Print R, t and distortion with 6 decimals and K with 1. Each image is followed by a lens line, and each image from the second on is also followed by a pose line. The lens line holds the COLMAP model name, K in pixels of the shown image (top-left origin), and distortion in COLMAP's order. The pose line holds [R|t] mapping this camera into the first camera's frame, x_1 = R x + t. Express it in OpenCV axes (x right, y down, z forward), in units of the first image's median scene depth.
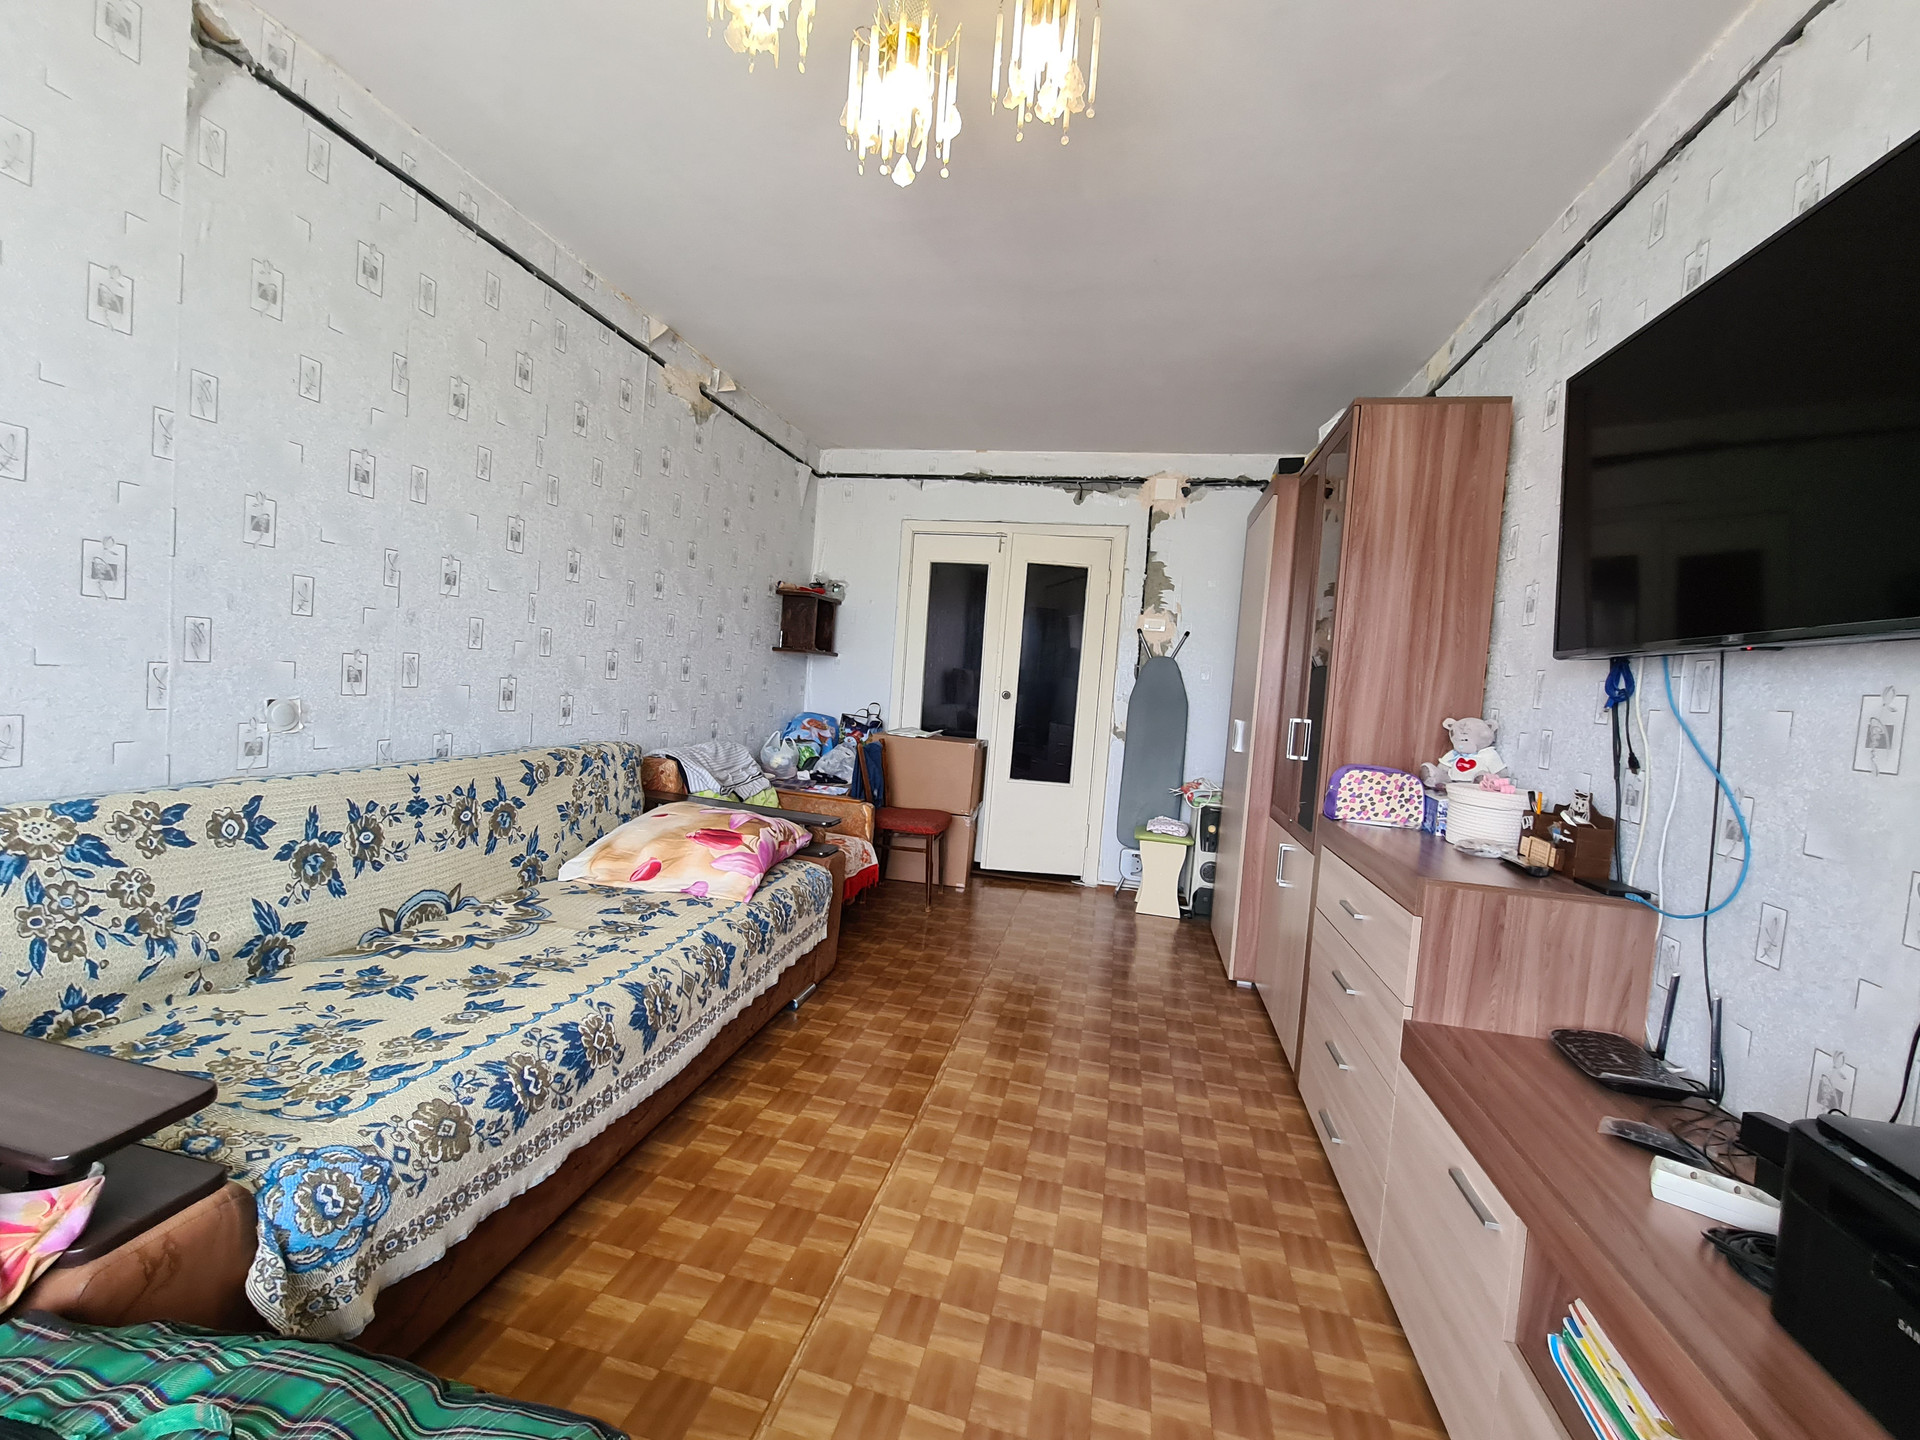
lens RADIAL K [[793.2, 0, 938.2], [0, 793.2, 723.2], [0, 0, 1]] dist [-0.002452, -0.000361]
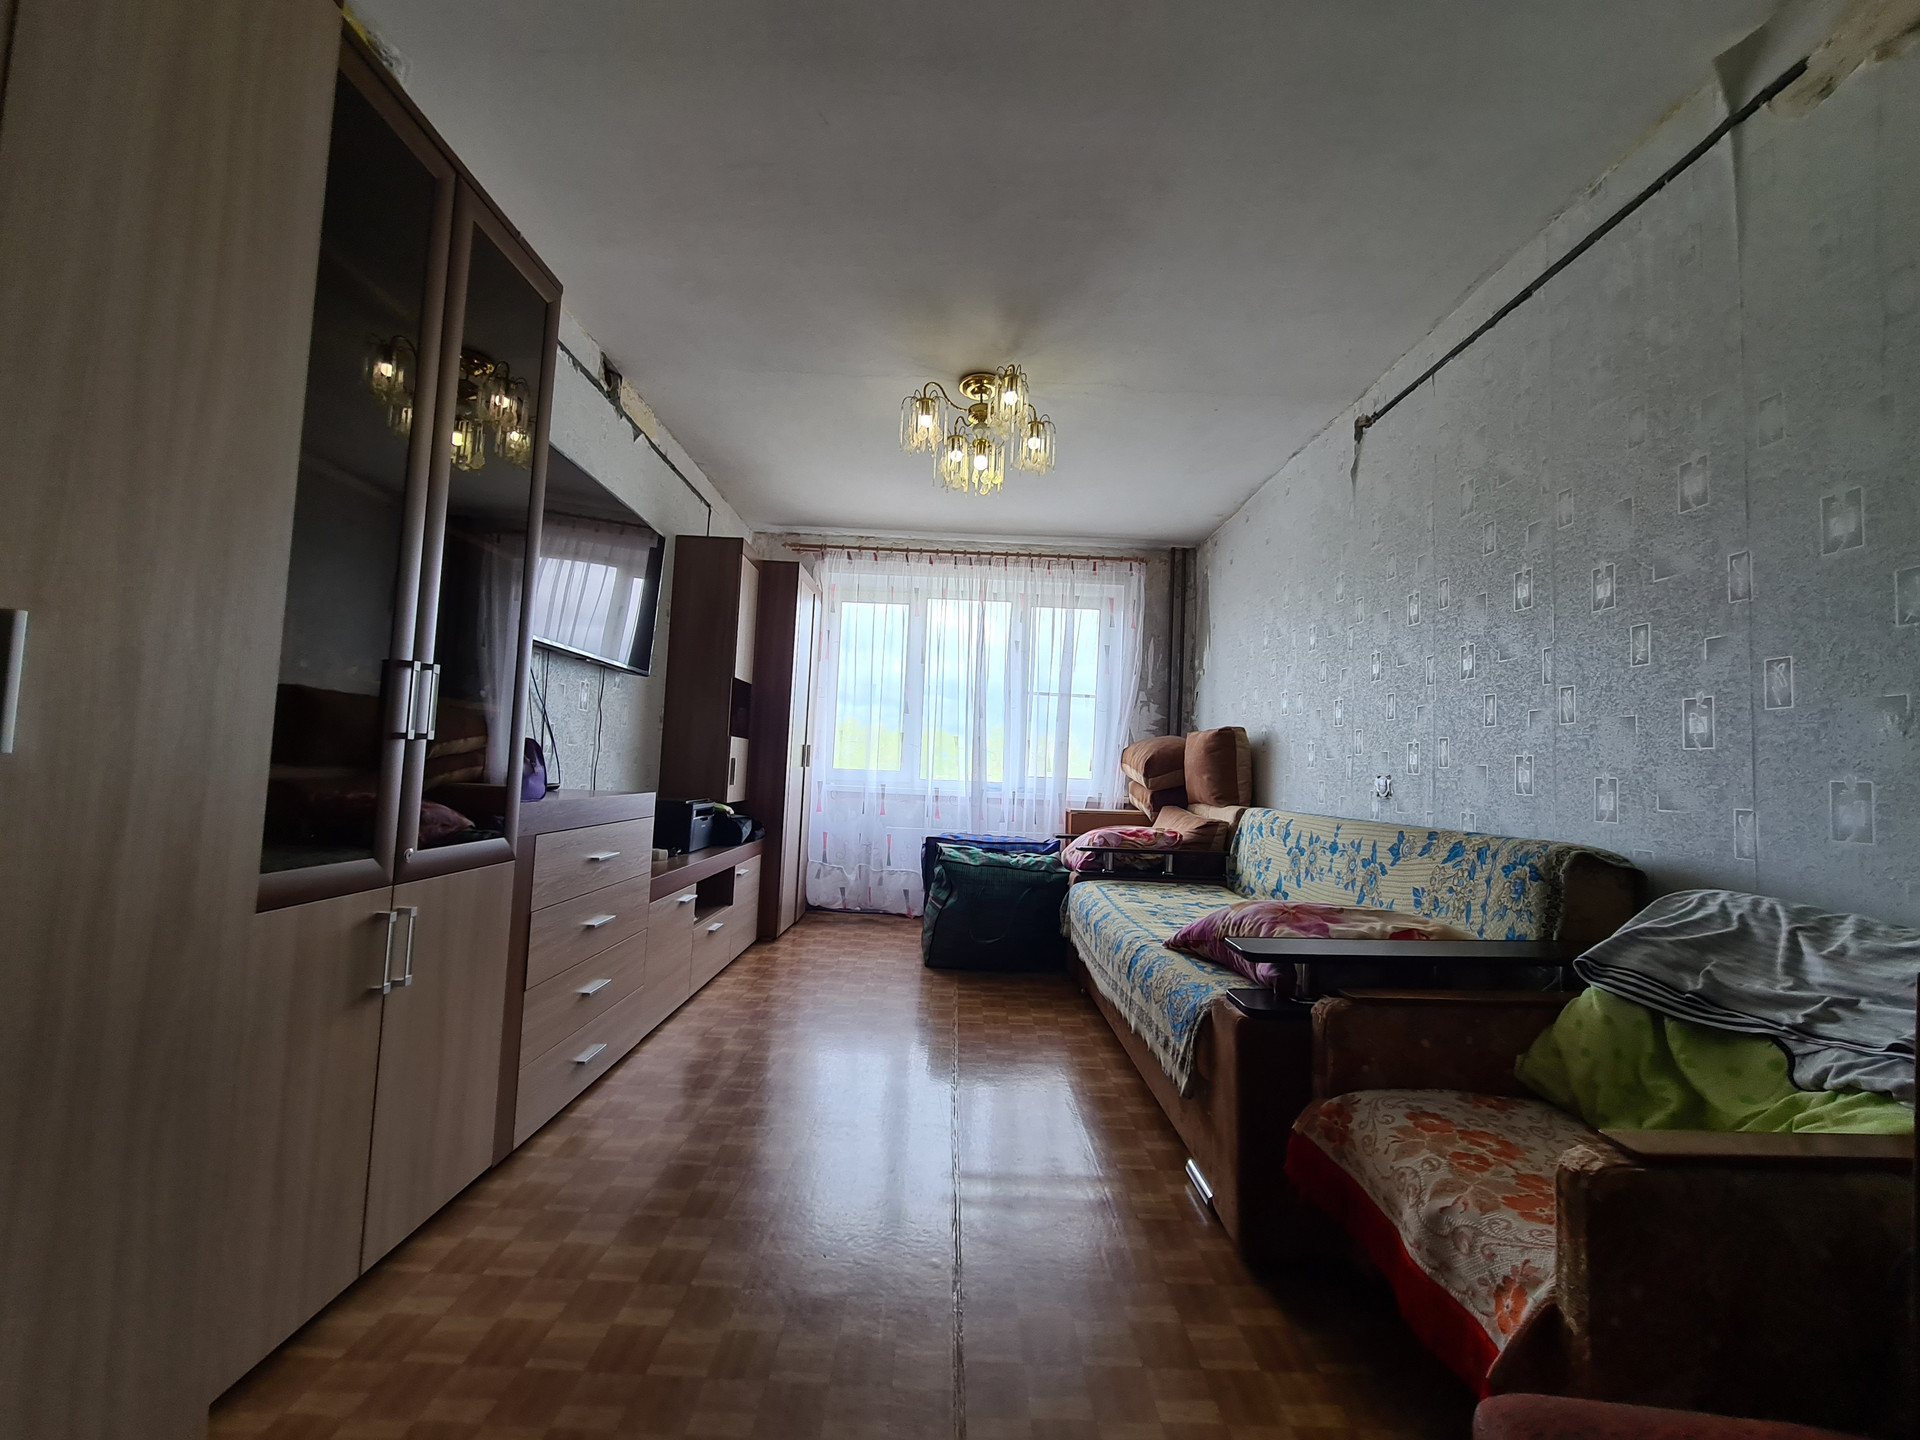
lens RADIAL K [[793.2, 0, 938.2], [0, 793.2, 723.2], [0, 0, 1]] dist [-0.002452, -0.000361]
pose [[-0.969634, -0.123057, -0.211348, 0.283628], [-0.122232, 0.992356, -0.017015, -0.000143], [0.211826, 0.009335, -0.977263, 1.955711]]
